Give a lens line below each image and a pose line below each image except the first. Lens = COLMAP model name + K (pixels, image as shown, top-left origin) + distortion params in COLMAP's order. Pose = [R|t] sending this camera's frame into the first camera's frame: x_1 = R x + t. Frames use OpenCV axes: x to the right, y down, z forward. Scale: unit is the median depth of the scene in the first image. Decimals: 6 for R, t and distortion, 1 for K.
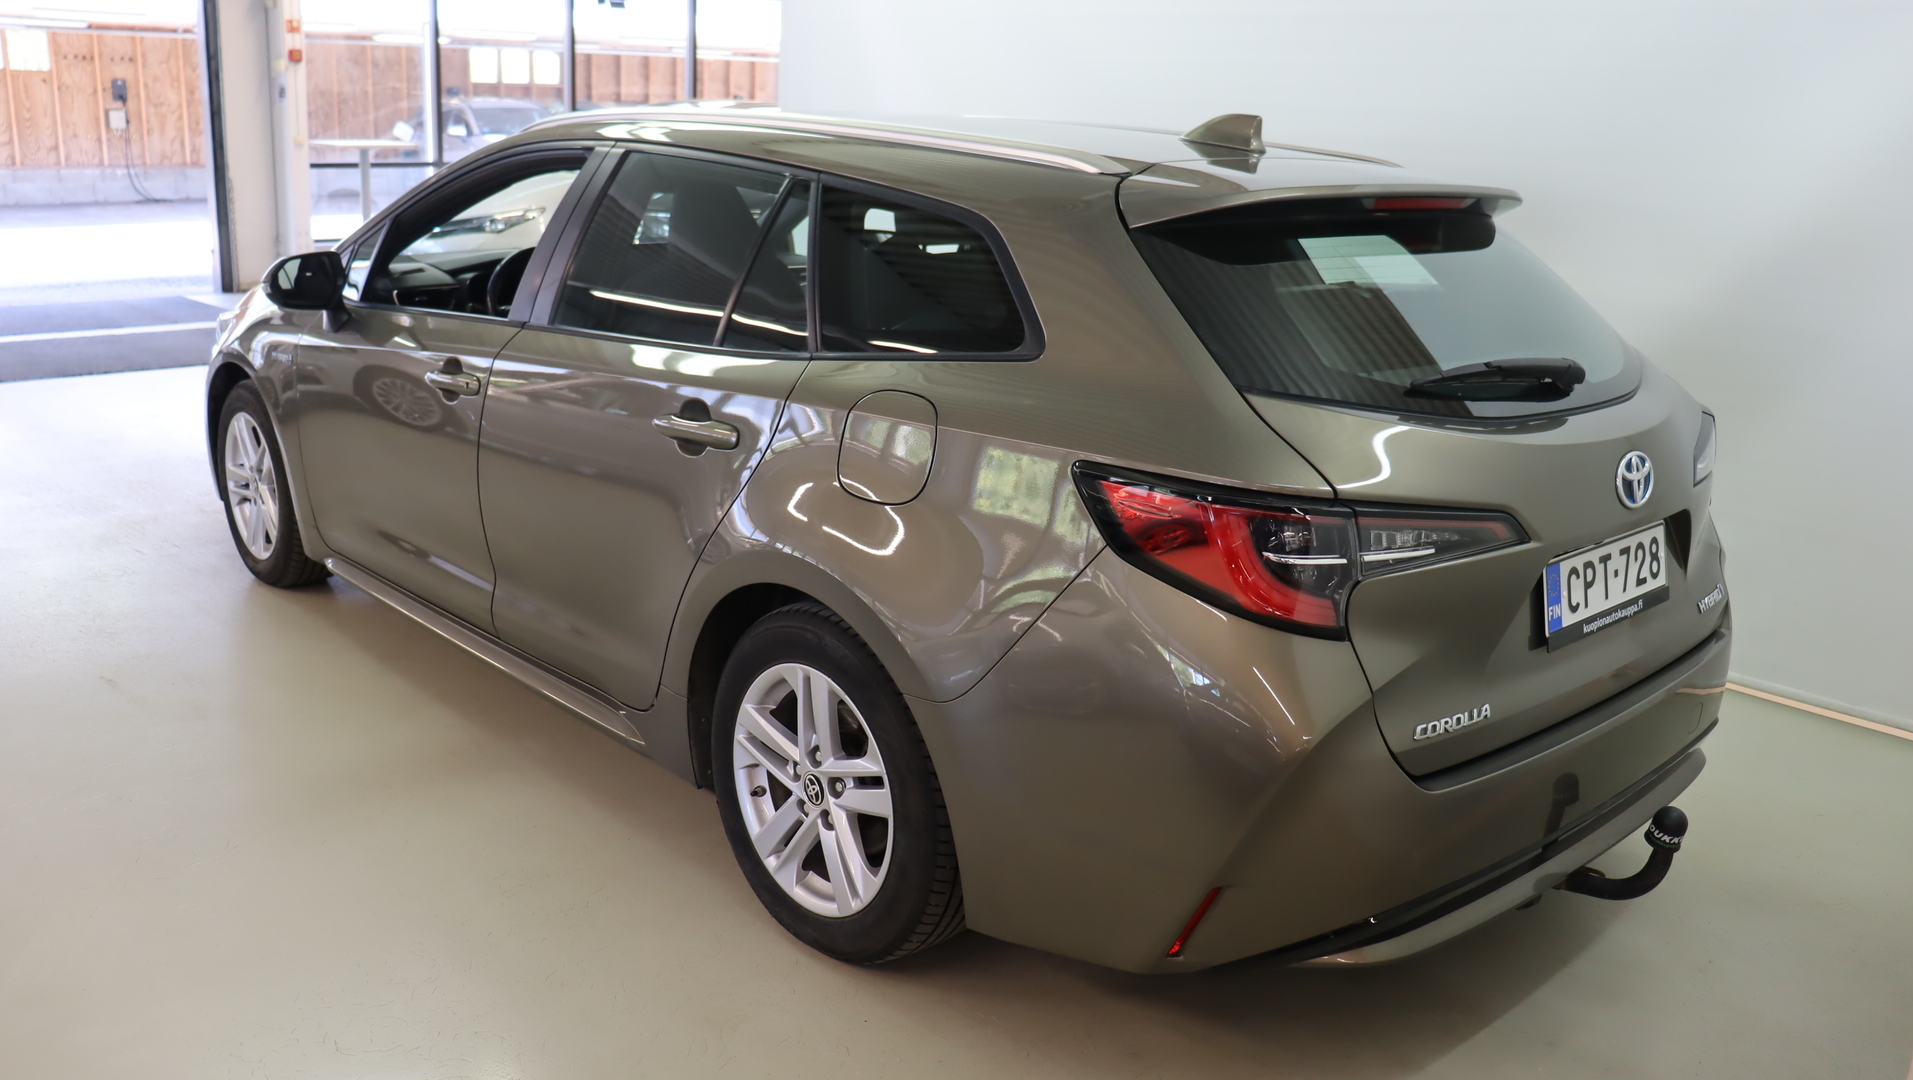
lens RADIAL K [[1660.2, 0, 956.5], [0, 1660.2, 540.0], [0, 0, 1]] dist [-0.234444, 0.441597]
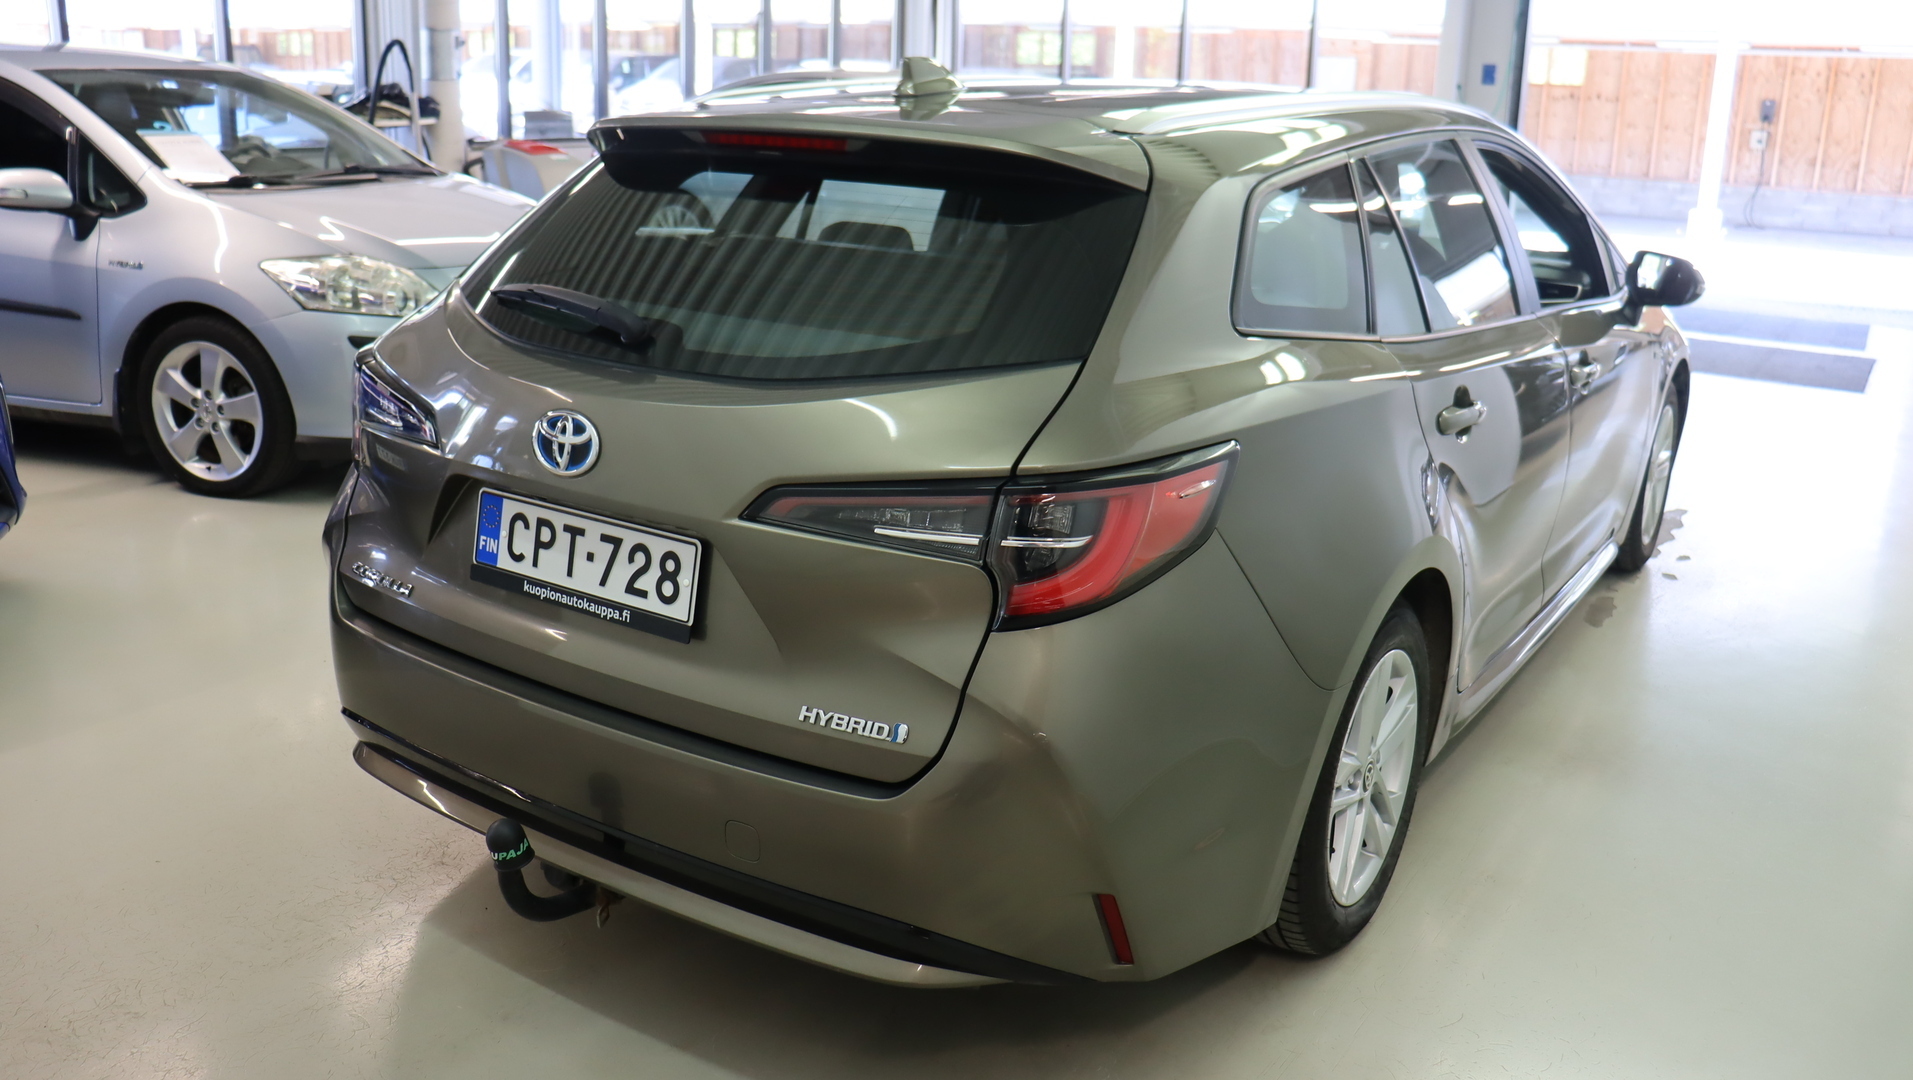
lens RADIAL K [[1660.2, 0, 956.5], [0, 1660.2, 540.0], [0, 0, 1]] dist [-0.234444, 0.441597]
pose [[0.214153, 0.247240, -0.944993, 1.258972], [-0.280017, 0.942373, 0.183097, -0.200343], [0.935804, 0.225403, 0.271043, 0.929400]]
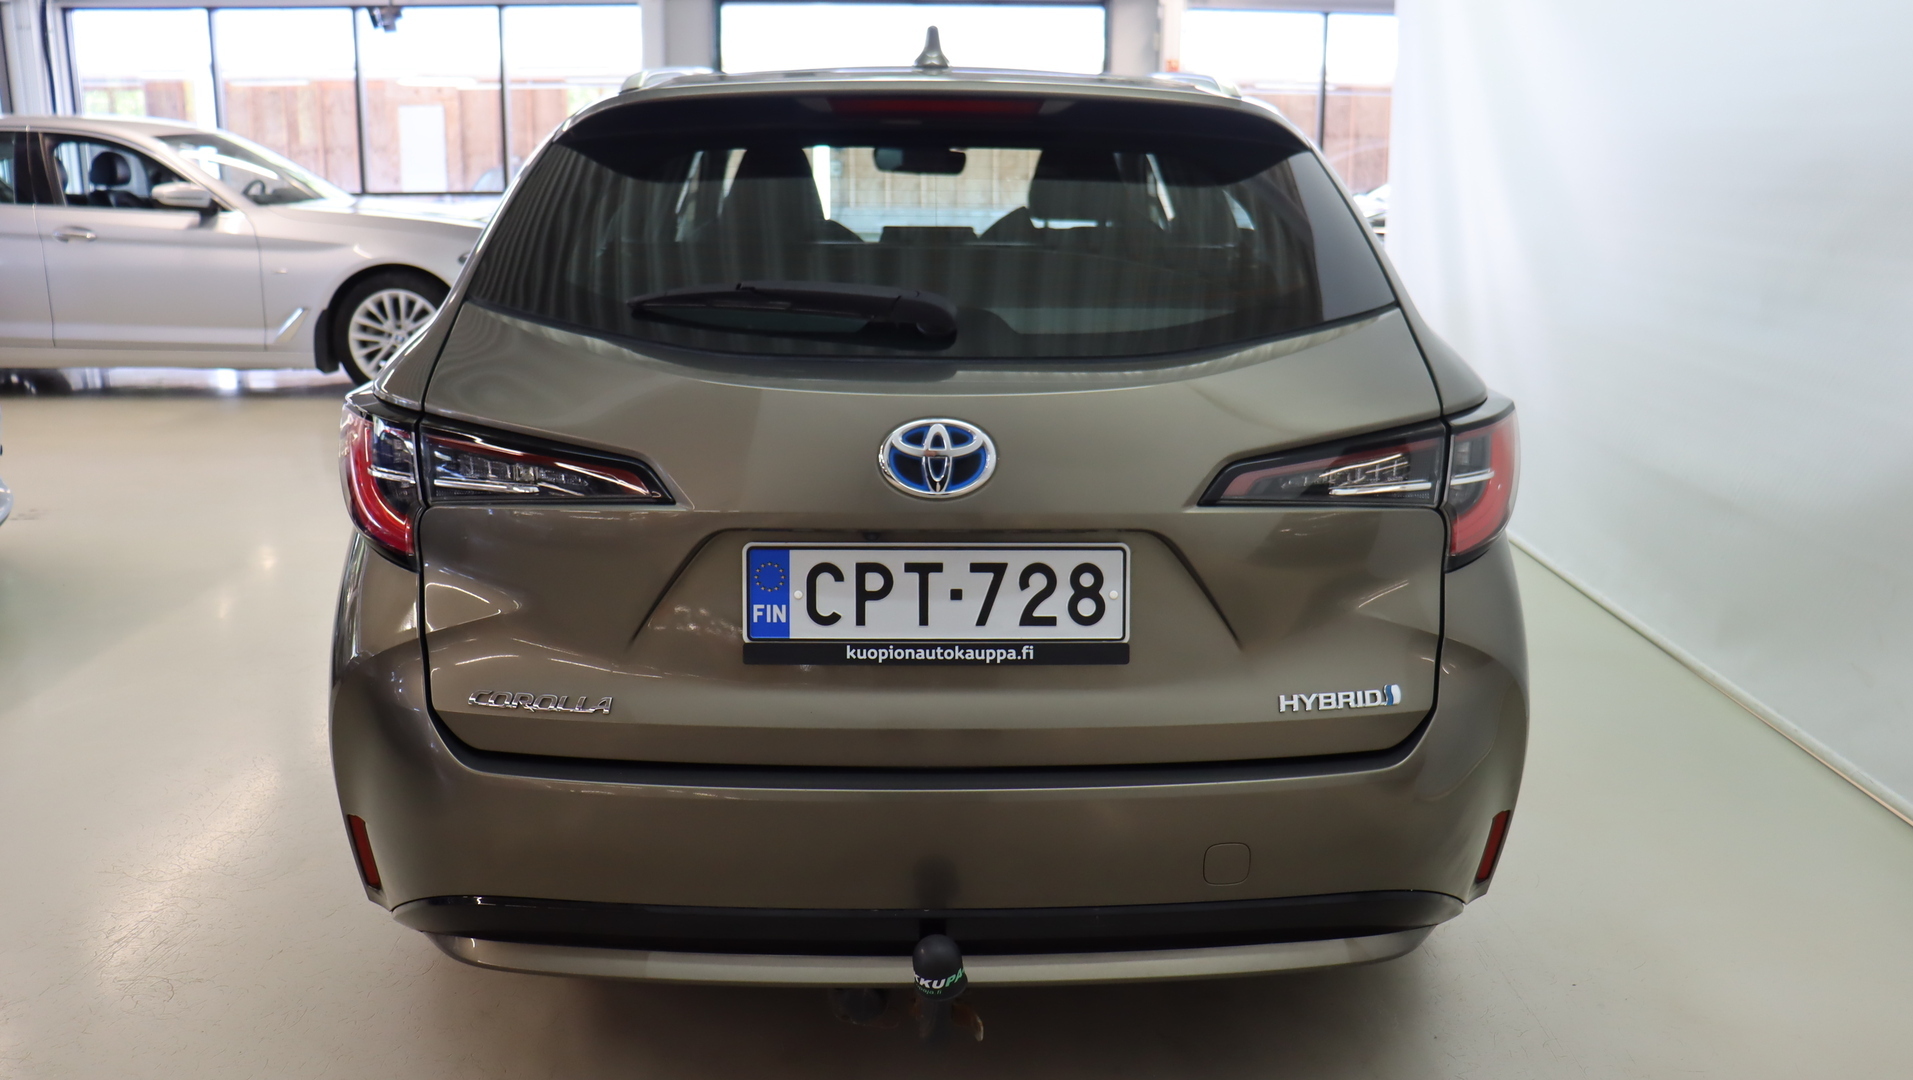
lens RADIAL K [[1660.2, 0, 956.5], [0, 1660.2, 540.0], [0, 0, 1]] dist [-0.234444, 0.441597]
pose [[0.748331, 0.129494, -0.650563, 0.866472], [-0.160694, 0.986936, 0.011605, -0.011218], [0.643567, 0.095857, 0.759364, 0.437966]]
